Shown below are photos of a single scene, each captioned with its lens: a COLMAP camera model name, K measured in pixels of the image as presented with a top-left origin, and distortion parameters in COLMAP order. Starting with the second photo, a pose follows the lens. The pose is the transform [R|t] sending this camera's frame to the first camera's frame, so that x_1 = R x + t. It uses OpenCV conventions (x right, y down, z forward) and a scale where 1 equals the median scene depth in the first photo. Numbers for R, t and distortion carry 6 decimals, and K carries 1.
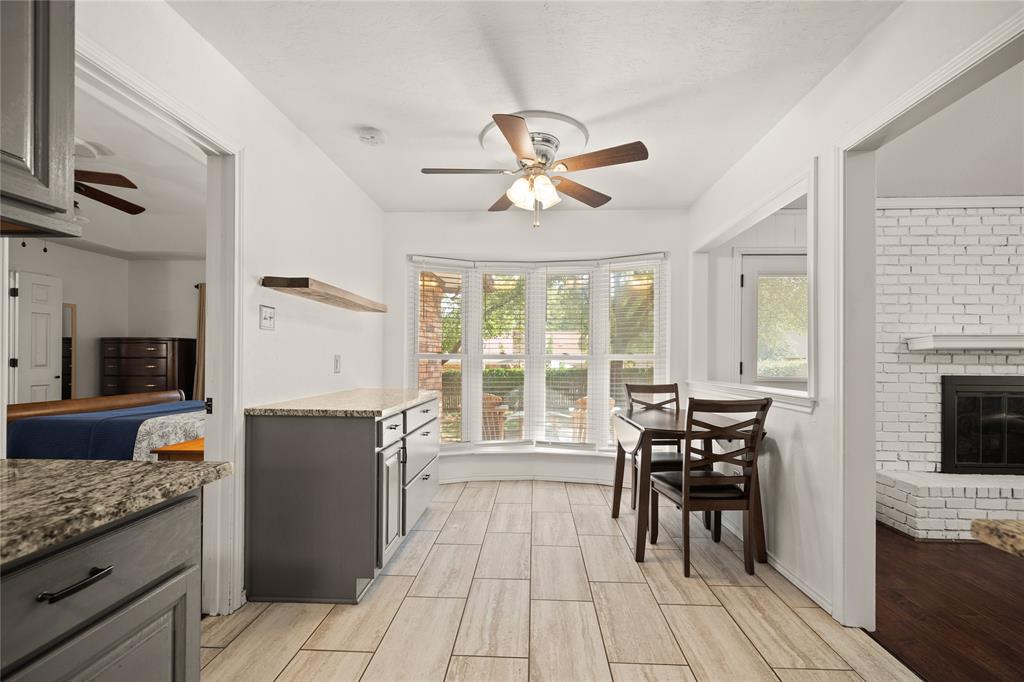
lens RADIAL K [[437.3, 0, 513.1], [0, 437.3, 359.7], [0, 0, 1]] dist [0.001031, 0.001016]
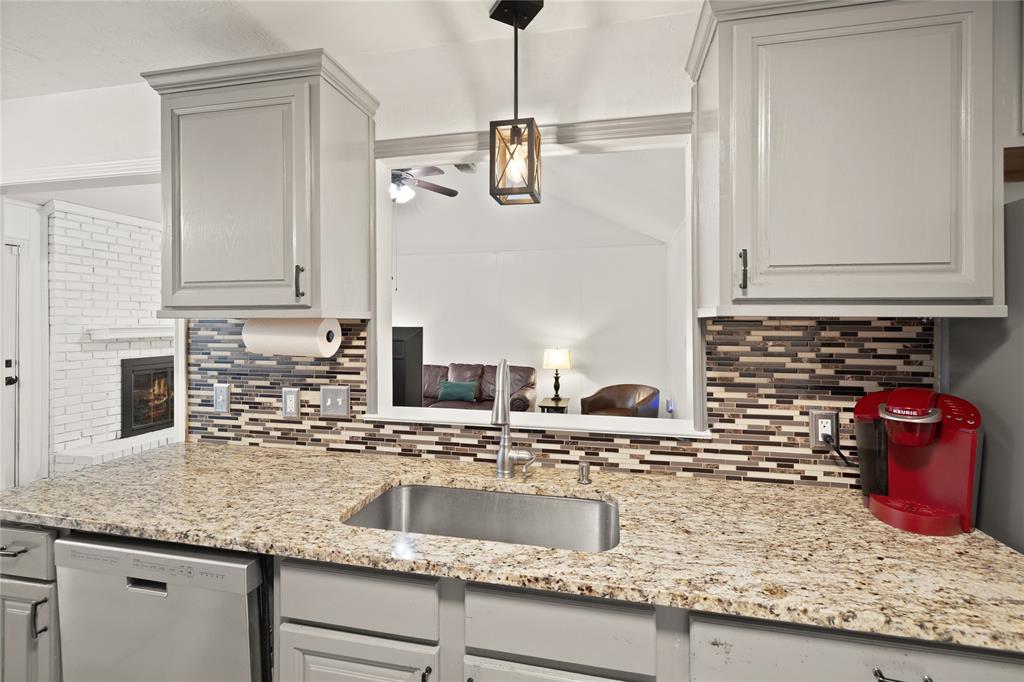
lens RADIAL K [[437.3, 0, 513.4], [0, 437.3, 321.4], [0, 0, 1]] dist [0.001031, 0.001016]
pose [[0.157351, -0.004106, 0.987534, -0.065289], [0.001996, 0.999991, 0.003840, -0.076045], [-0.987541, 0.001367, 0.157357, -0.293140]]
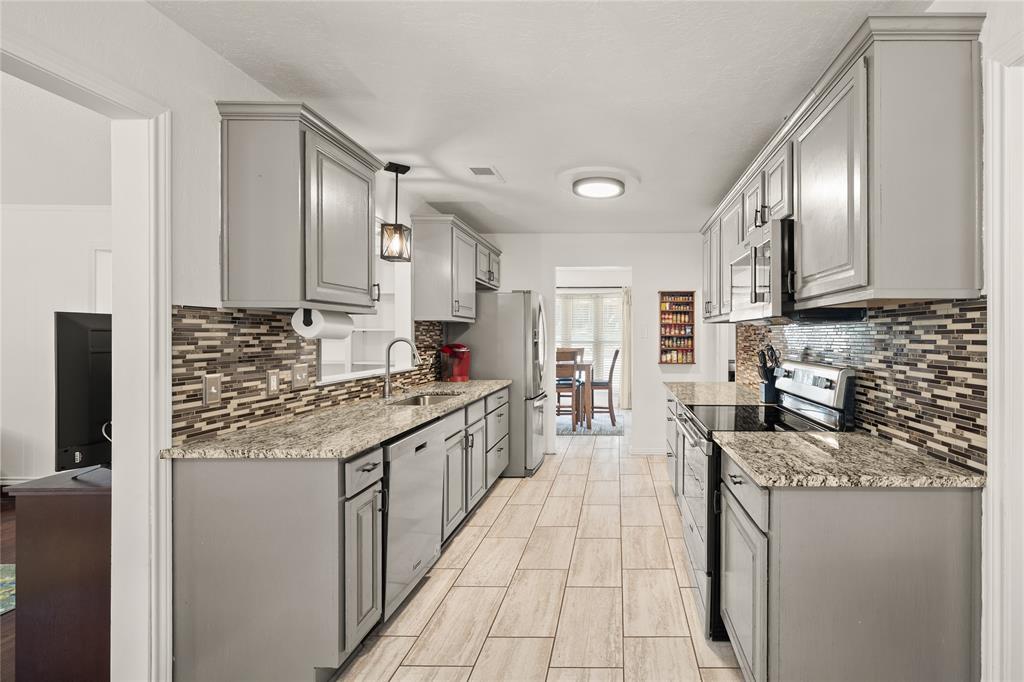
lens RADIAL K [[477.4, 0, 609.4], [0, 477.4, 337.5], [0, 0, 1]] dist [0.003803, 0.001419]
pose [[-0.999327, -0.004135, -0.036435, -0.039689], [-0.004373, 0.999970, 0.006434, -0.047359], [0.036408, 0.006589, -0.999315, 0.718980]]
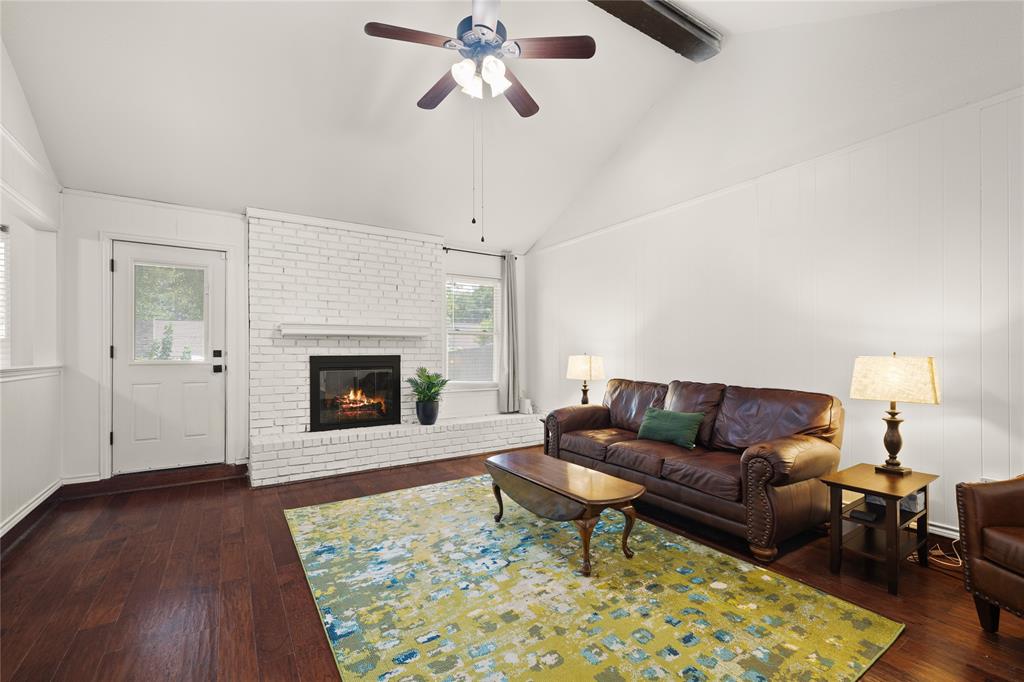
lens RADIAL K [[437.3, 0, 513.1], [0, 437.3, 352.9], [0, 0, 1]] dist [0.001031, 0.001016]
pose [[0.815143, -0.009210, 0.579187, 0.752769], [0.010966, 0.999940, 0.000467, 0.034712], [-0.579156, 0.005971, 0.815195, -0.399880]]
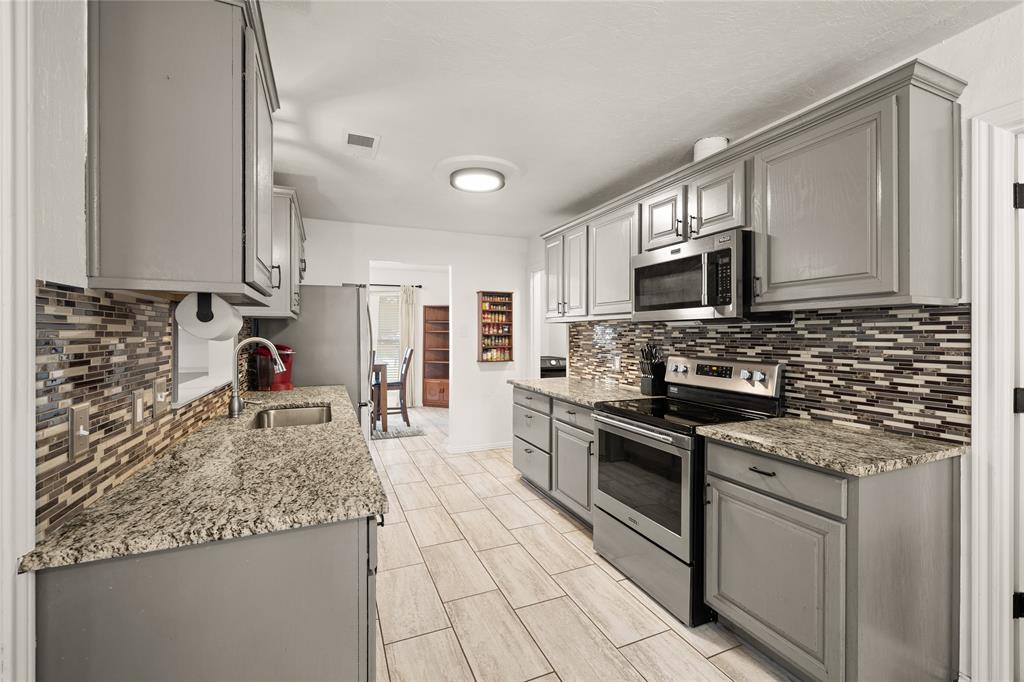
lens RADIAL K [[437.3, 0, 513.3], [0, 437.3, 336.2], [0, 0, 1]] dist [0.001031, 0.001016]
pose [[-0.897340, -0.001576, -0.441336, 0.273311], [-0.004233, 0.999978, 0.005036, -0.046703], [0.441319, 0.006387, -0.897328, 0.533885]]
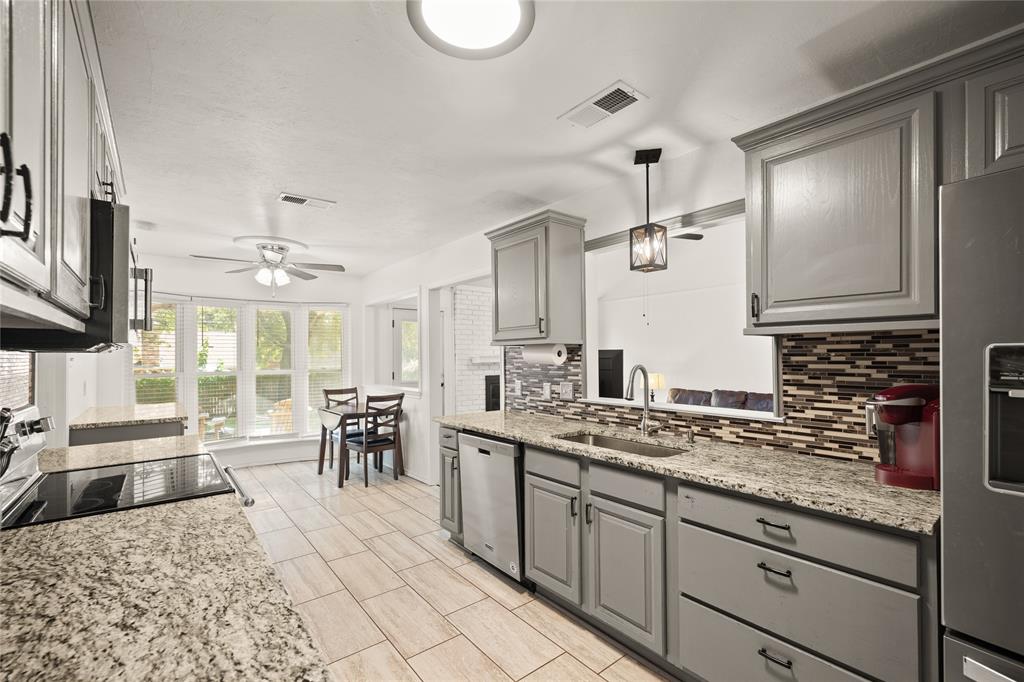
lens RADIAL K [[437.3, 0, 511.9], [0, 437.3, 352.3], [0, 0, 1]] dist [0.001031, 0.001016]
pose [[0.745008, -0.004123, 0.667043, -0.281743], [0.012387, 0.999894, -0.007654, -0.056590], [-0.666941, 0.013965, 0.744980, -0.603535]]
